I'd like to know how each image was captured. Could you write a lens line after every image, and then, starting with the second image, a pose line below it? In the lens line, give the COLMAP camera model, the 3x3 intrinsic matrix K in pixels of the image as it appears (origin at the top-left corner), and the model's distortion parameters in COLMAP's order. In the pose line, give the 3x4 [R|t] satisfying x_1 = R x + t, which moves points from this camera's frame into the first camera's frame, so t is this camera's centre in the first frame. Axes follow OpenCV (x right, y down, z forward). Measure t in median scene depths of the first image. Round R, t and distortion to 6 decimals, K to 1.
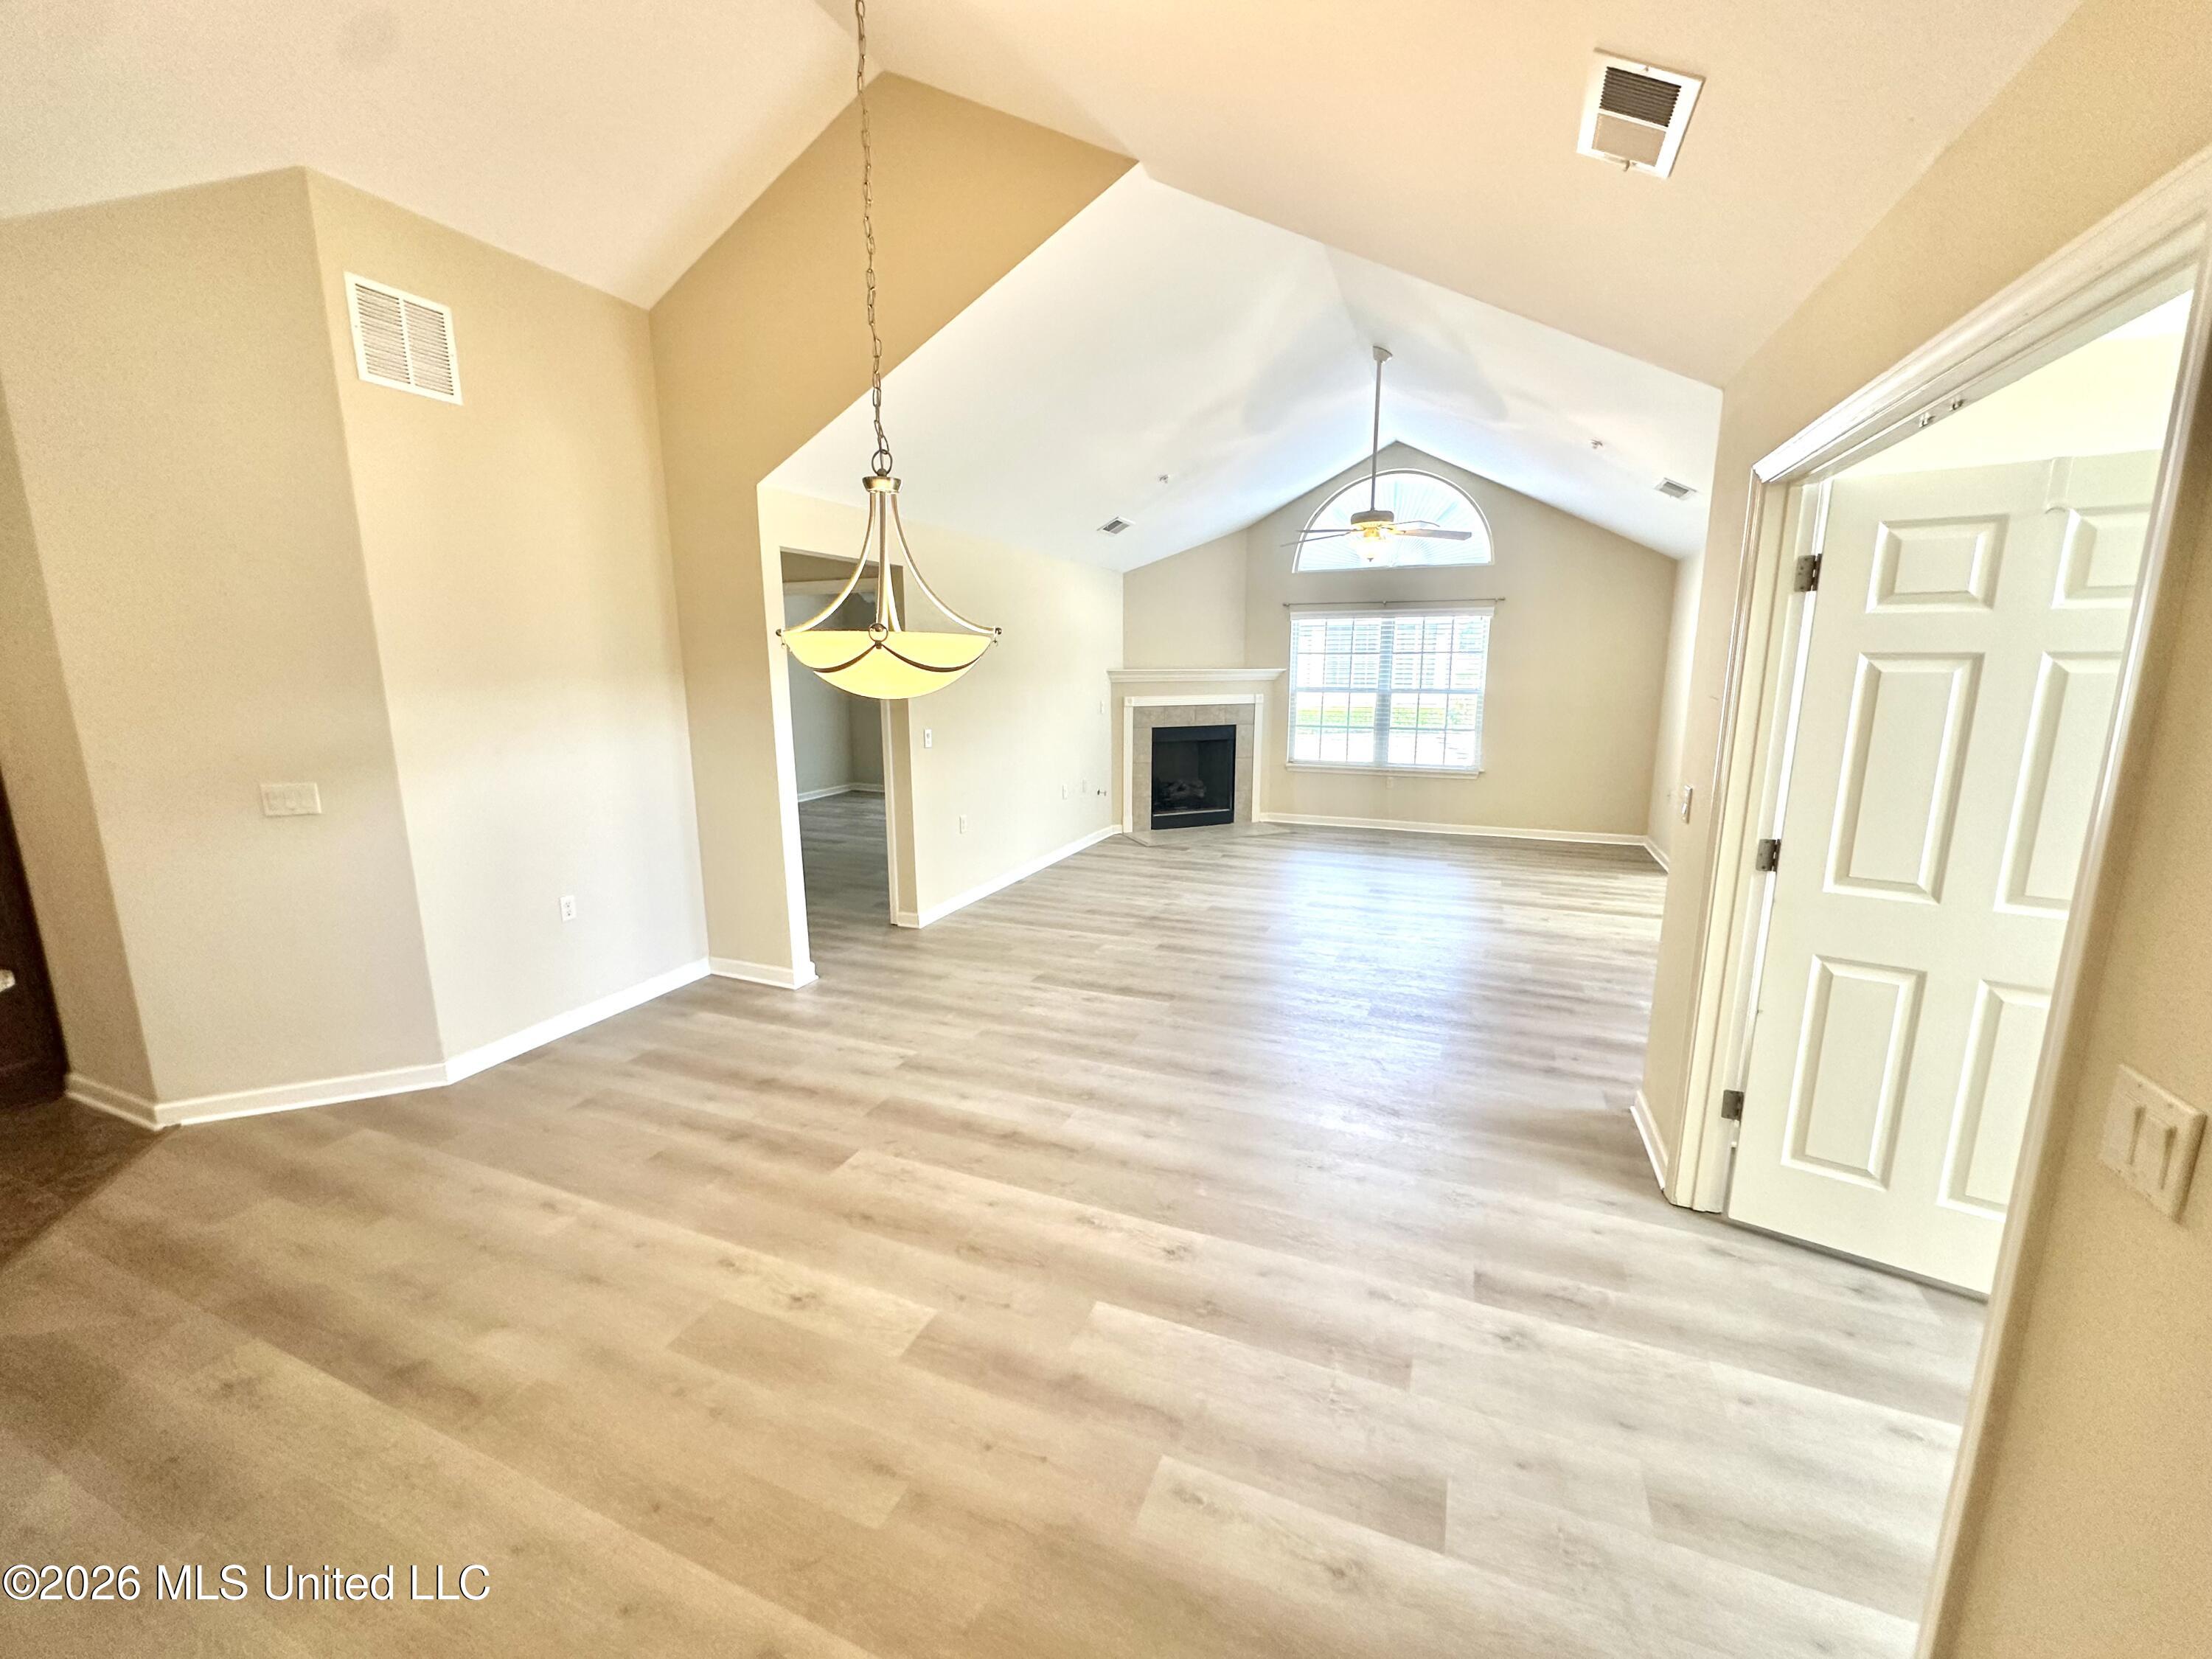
lens RADIAL K [[882.2, 0, 1106.0], [0, 882.2, 829.5], [0, 0, 1]] dist [-0.002712, 0.000264]
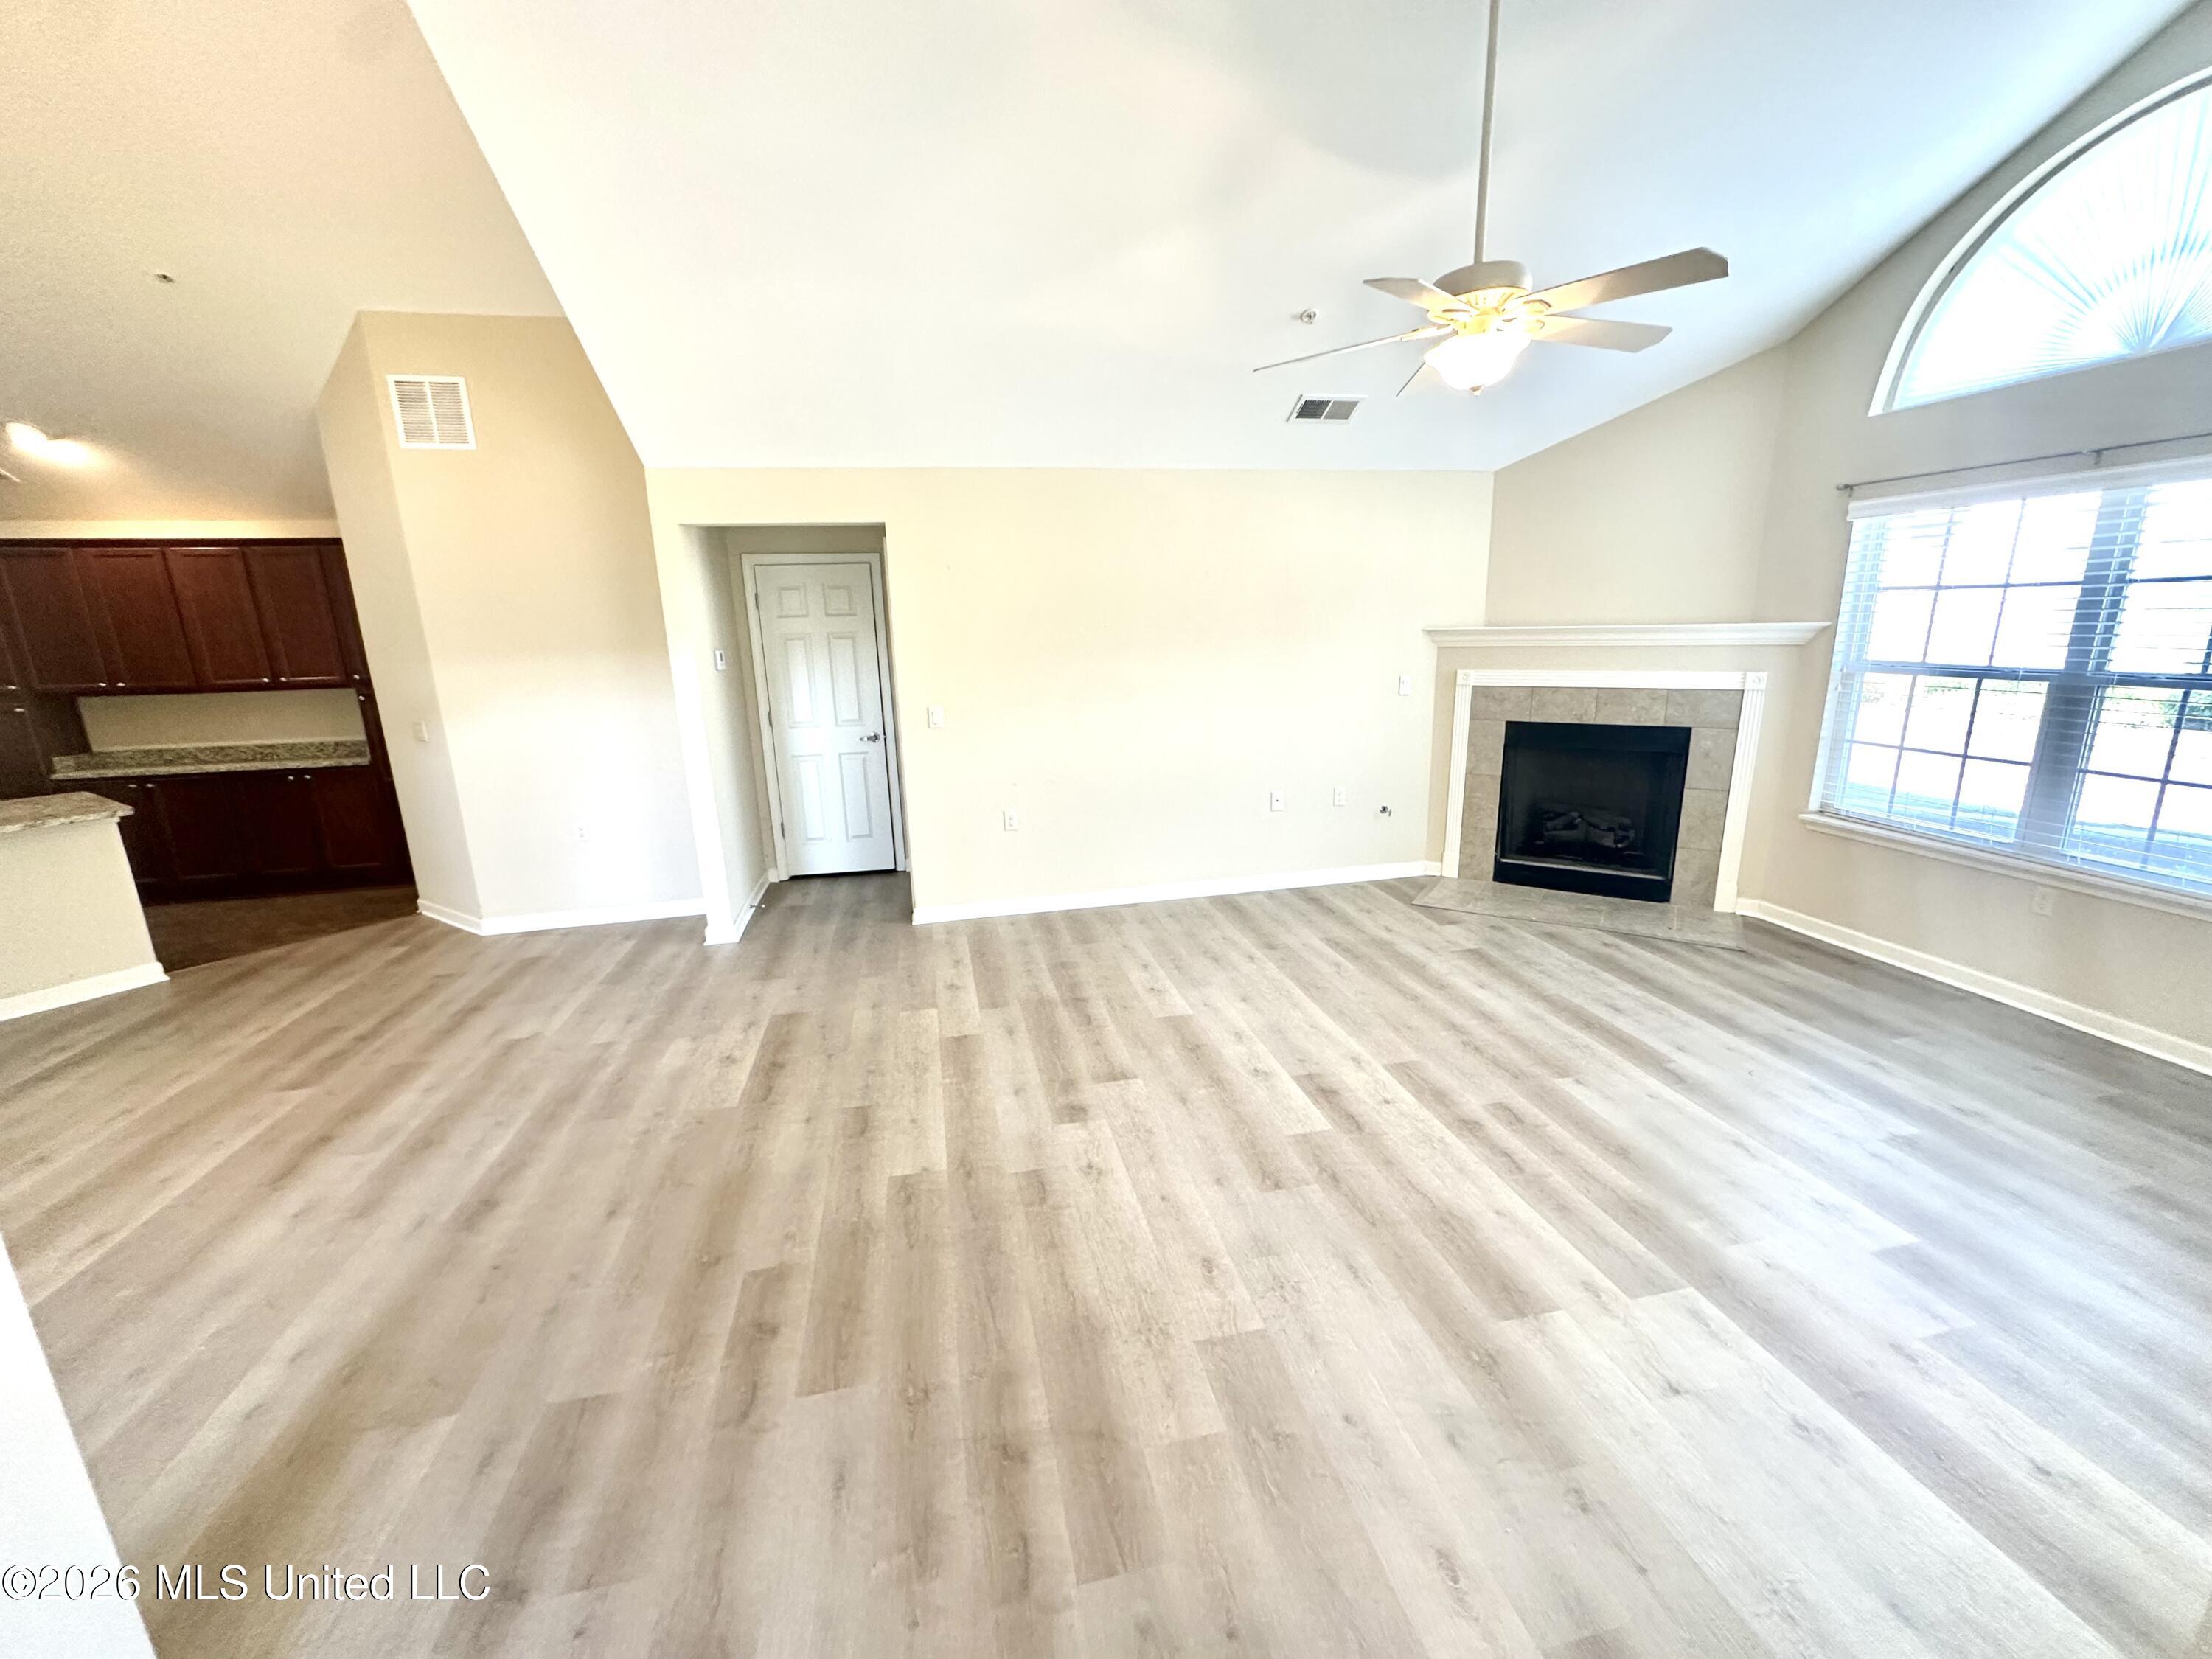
lens RADIAL K [[882.2, 0, 1106.0], [0, 882.2, 829.5], [0, 0, 1]] dist [-0.002712, 0.000264]
pose [[0.568386, 0.179886, -0.802856, 0.818148], [-0.128858, 0.983227, 0.129073, -0.170001], [0.812609, 0.030091, 0.582032, 0.830458]]
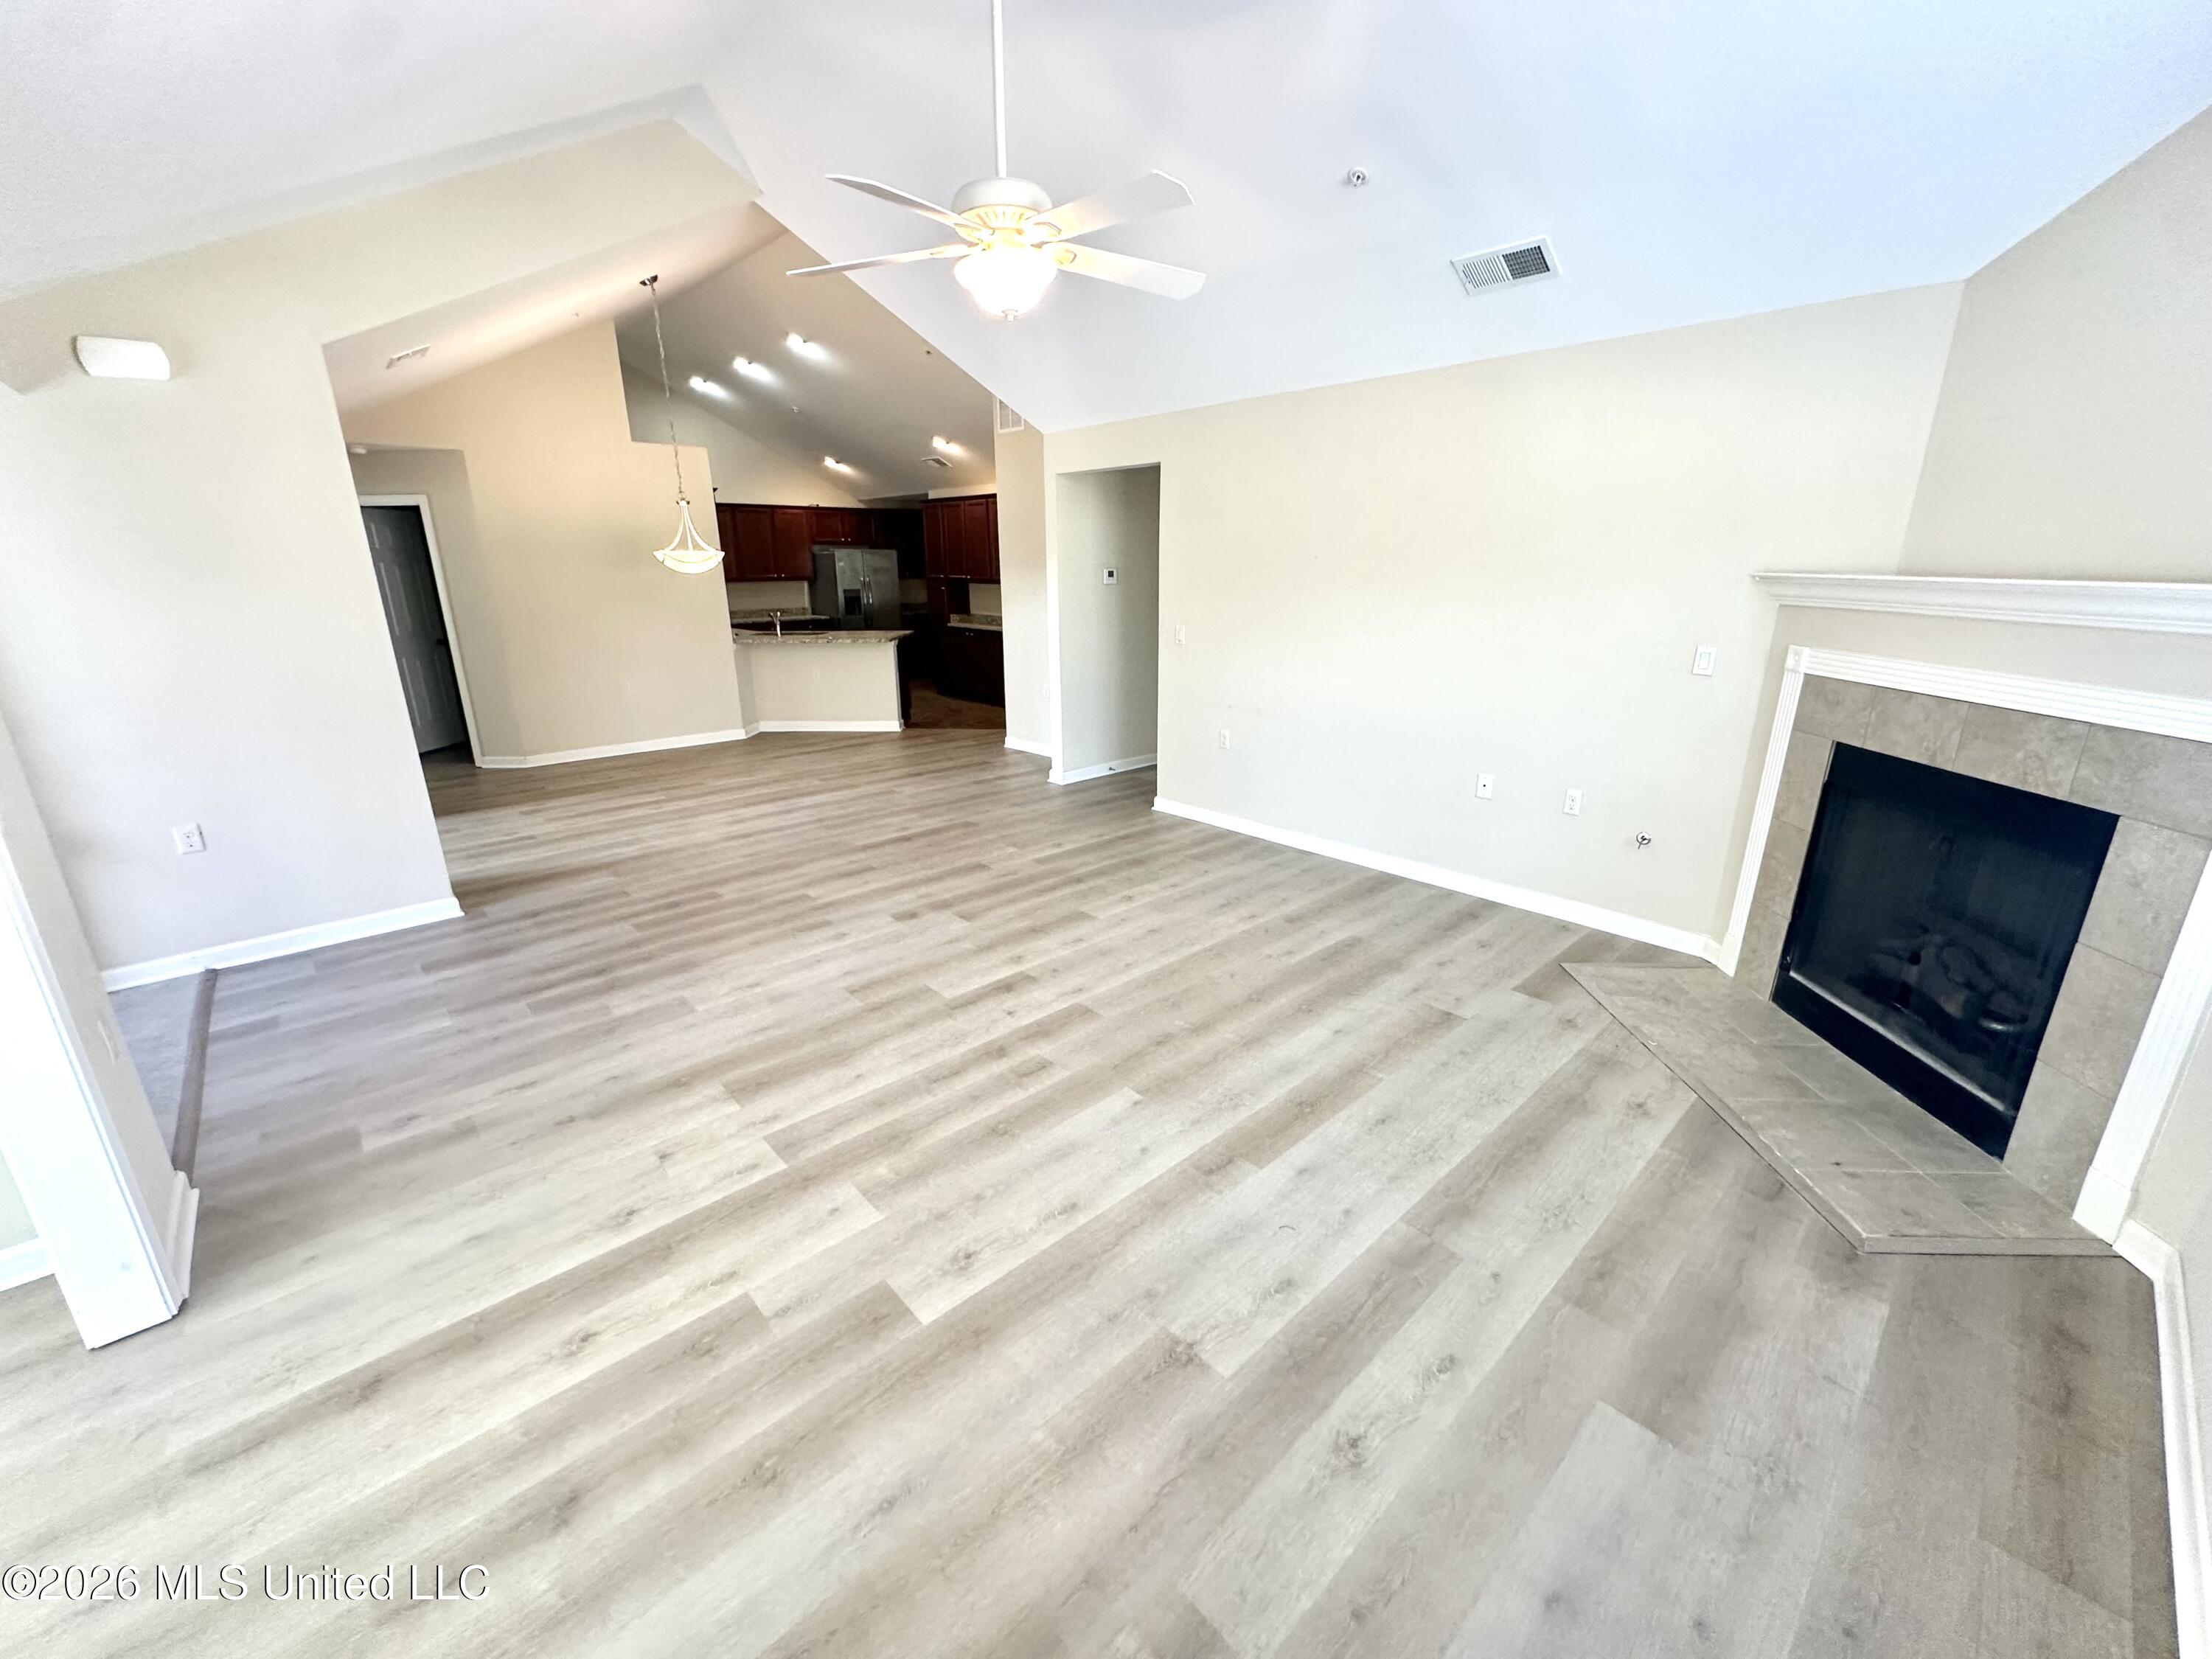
lens RADIAL K [[882.2, 0, 1106.0], [0, 882.2, 829.5], [0, 0, 1]] dist [-0.002712, 0.000264]
pose [[-0.420744, 0.272710, -0.865219, 1.003207], [-0.161565, 0.915973, 0.367274, -0.336090], [0.892677, 0.294318, -0.341329, 1.755571]]
